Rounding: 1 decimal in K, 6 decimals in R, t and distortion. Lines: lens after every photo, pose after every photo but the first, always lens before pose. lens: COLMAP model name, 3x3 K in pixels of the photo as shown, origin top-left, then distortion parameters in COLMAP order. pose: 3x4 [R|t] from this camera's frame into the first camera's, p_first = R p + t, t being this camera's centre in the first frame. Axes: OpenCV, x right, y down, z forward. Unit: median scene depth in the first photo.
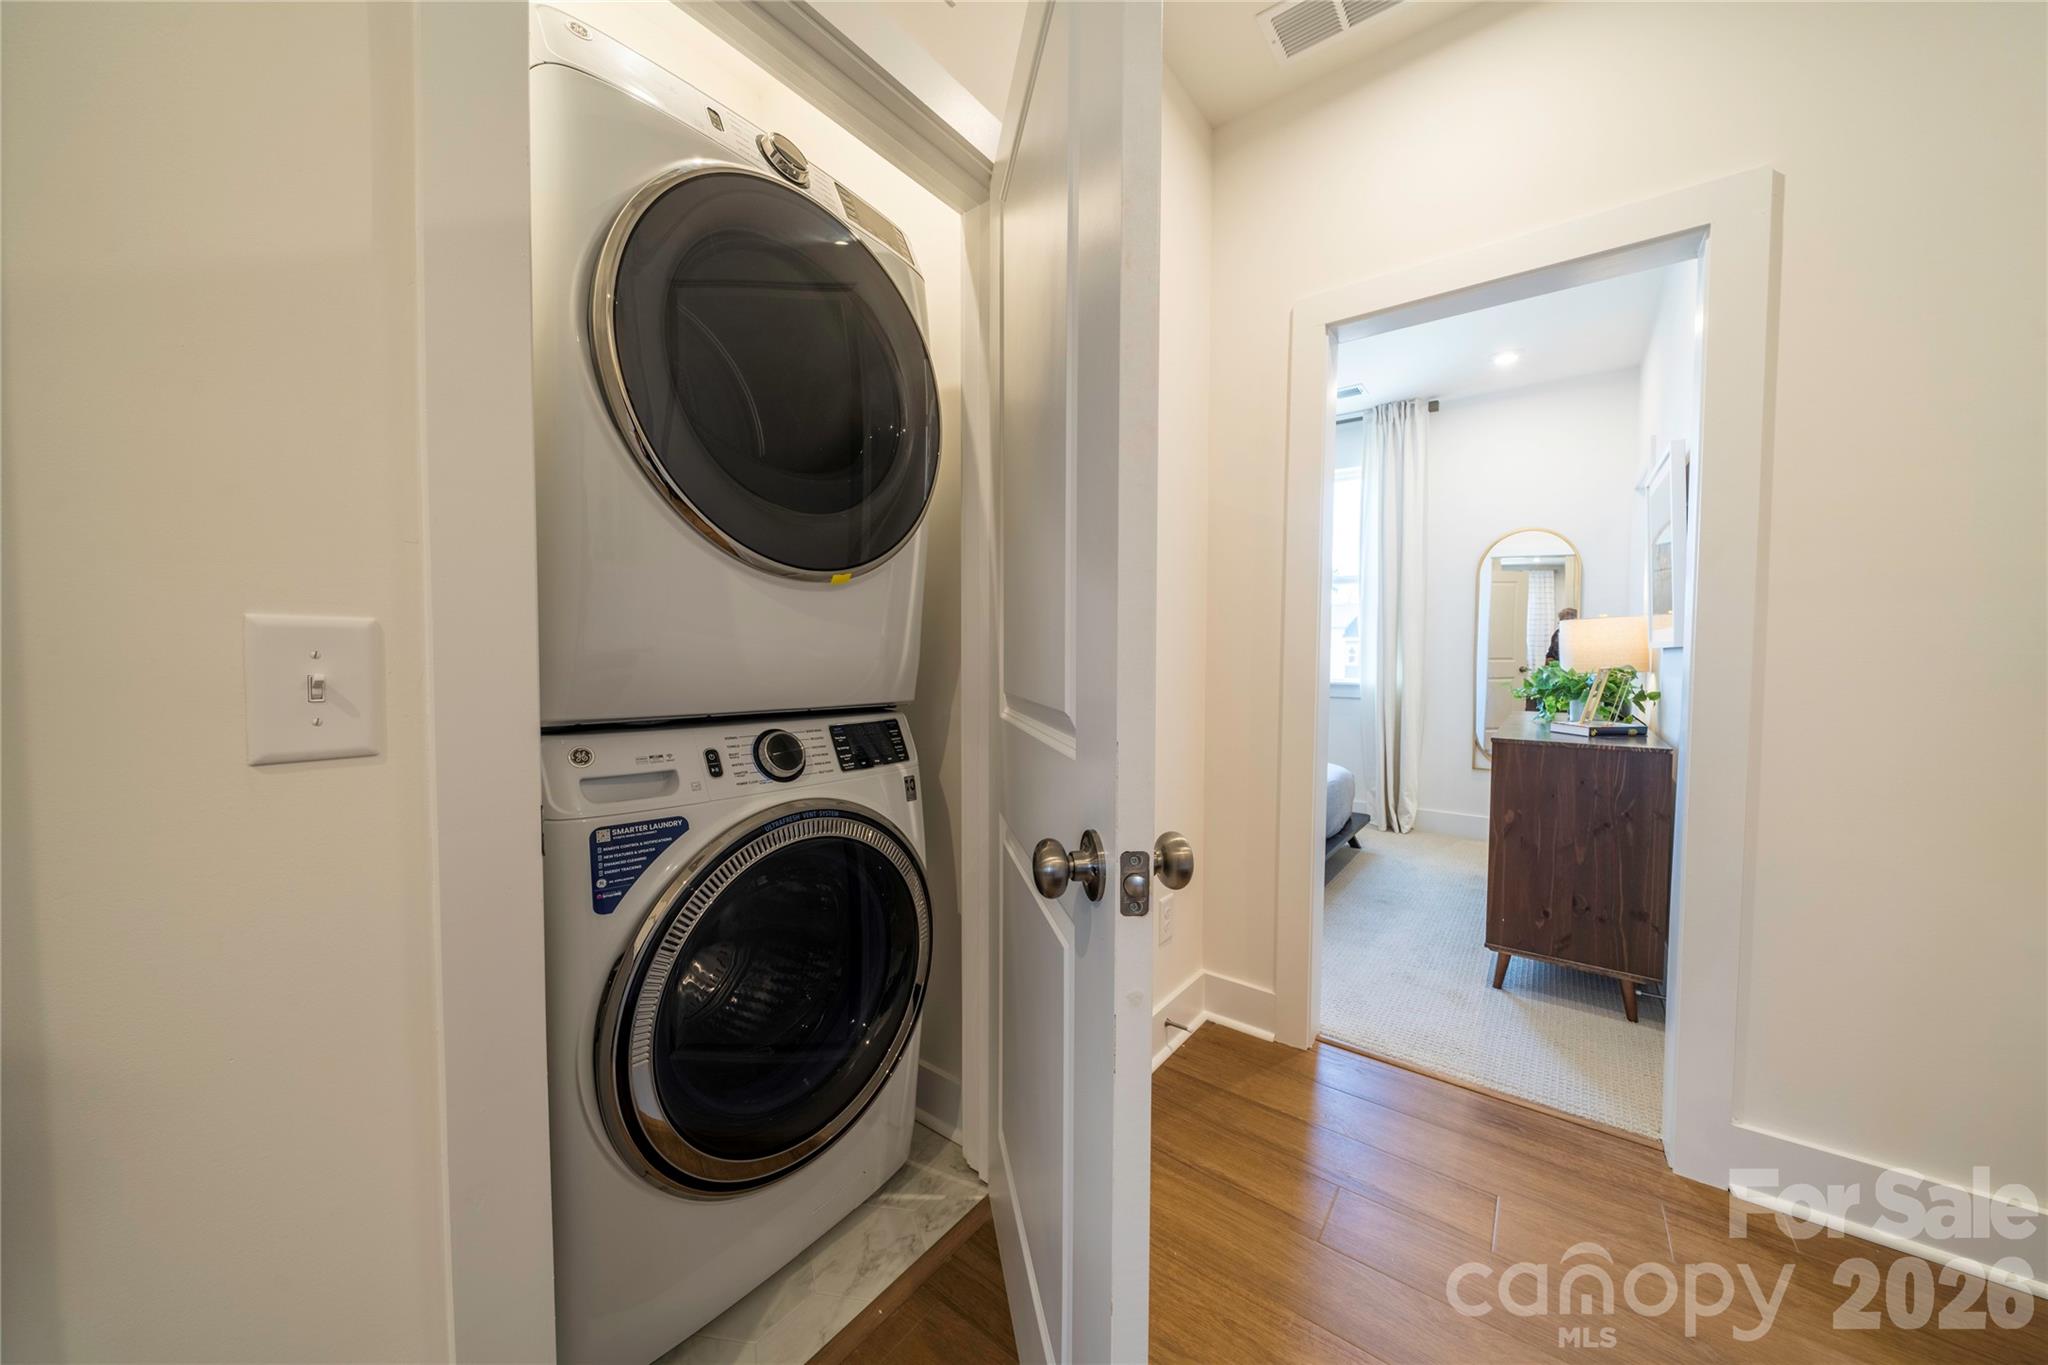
lens RADIAL K [[690.3, 0, 1024.8], [0, 690.3, 672.4], [0, 0, 1]] dist [-0.005550, -0.000086]
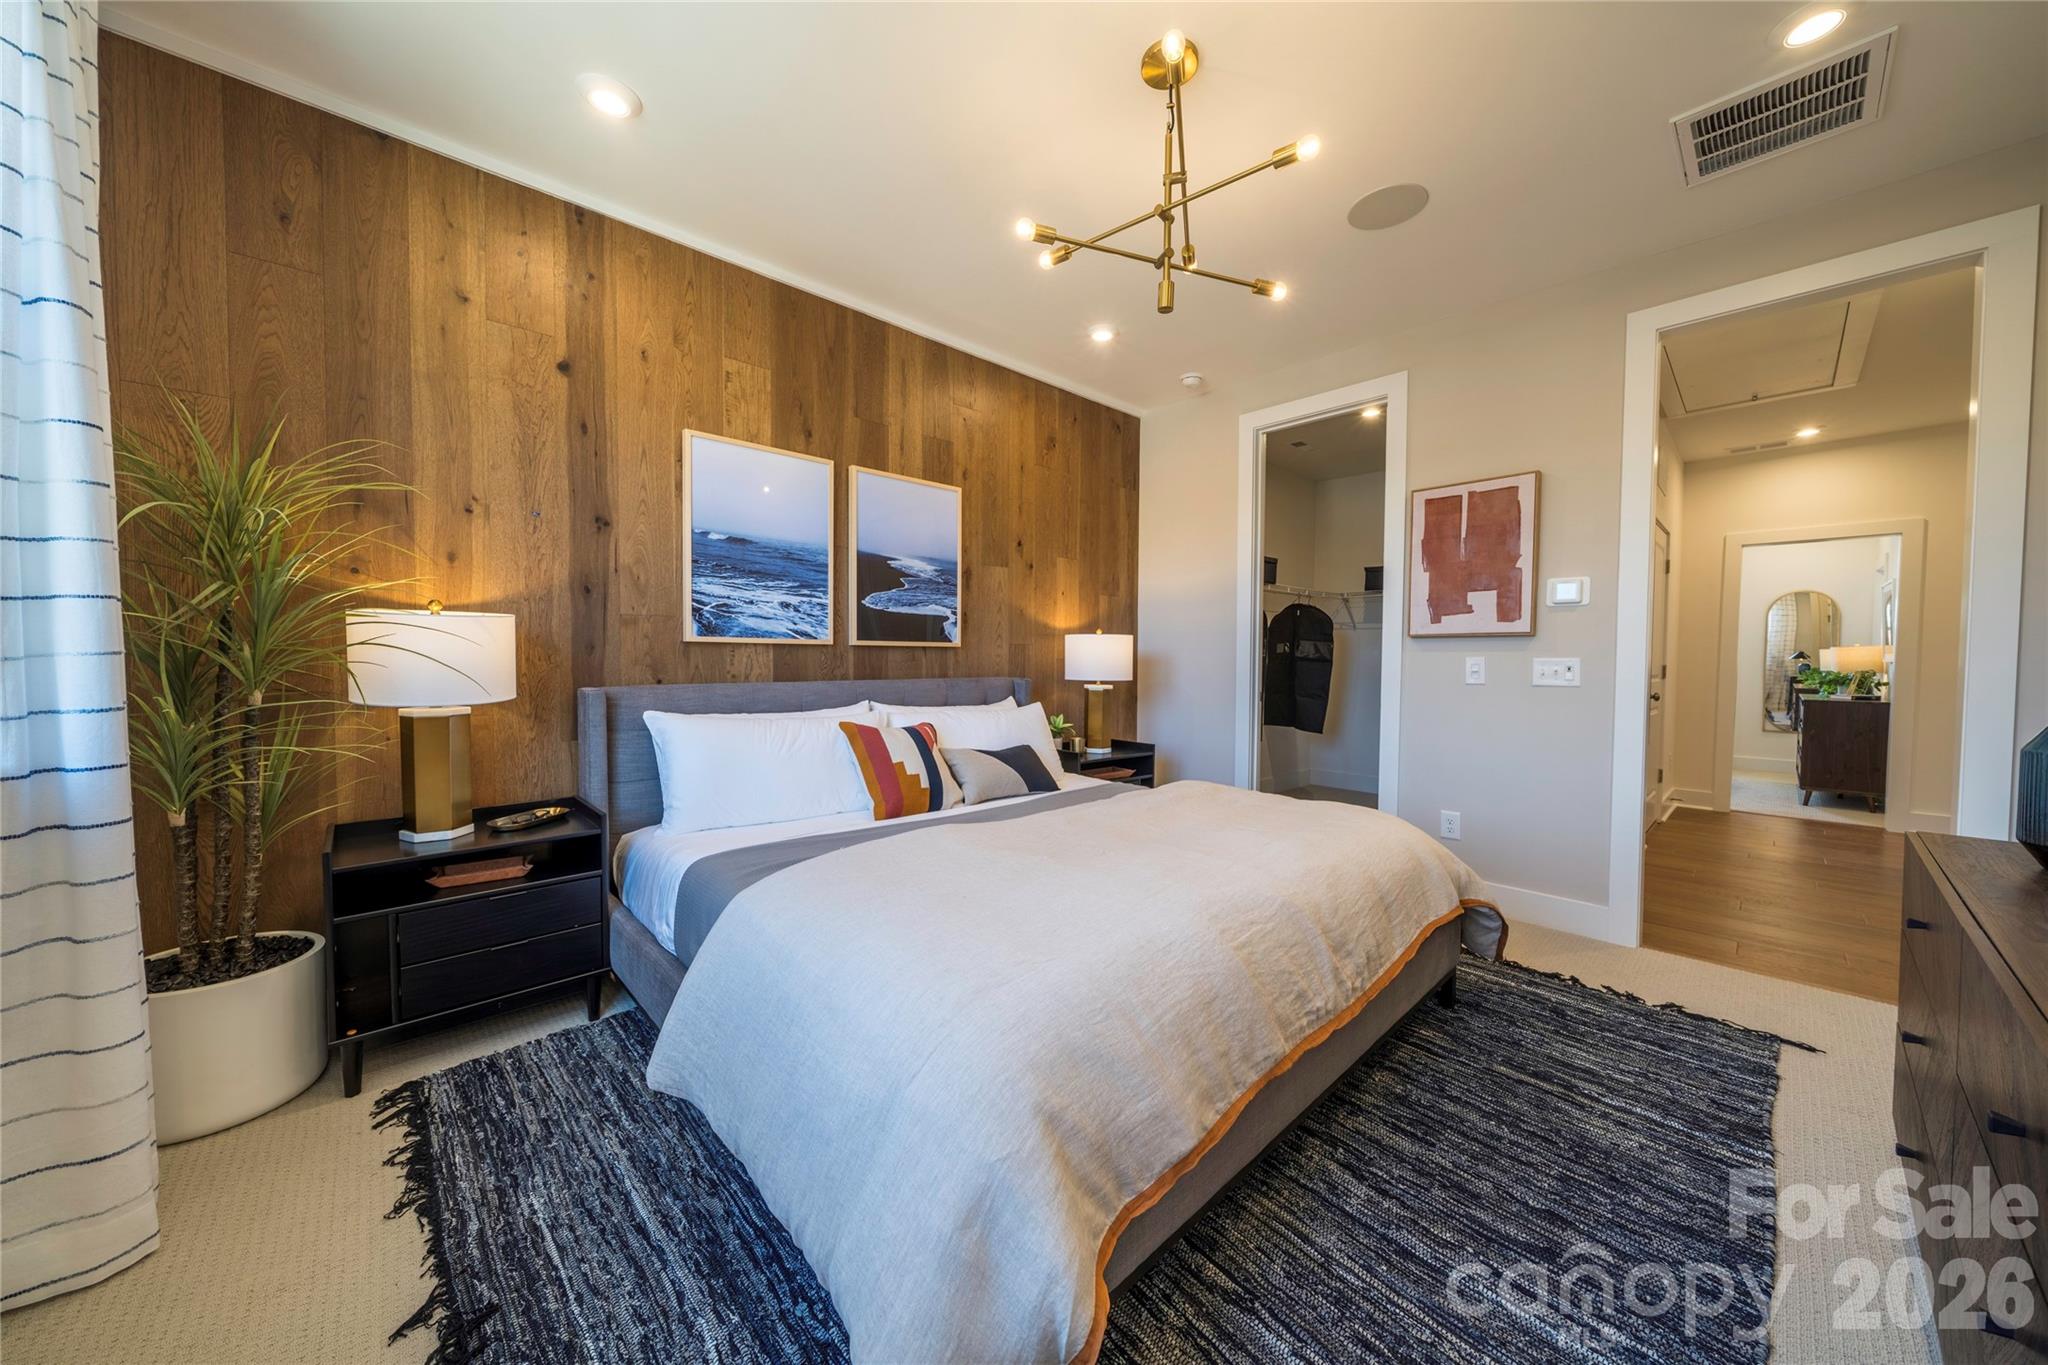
lens RADIAL K [[690.3, 0, 1024.7], [0, 690.3, 679.2], [0, 0, 1]] dist [-0.005550, -0.000086]
pose [[0.985061, 0.008173, -0.172009, -1.449390], [-0.008255, 0.999966, 0.000236, 0.043223], [0.172006, 0.001188, 0.985095, -1.663241]]
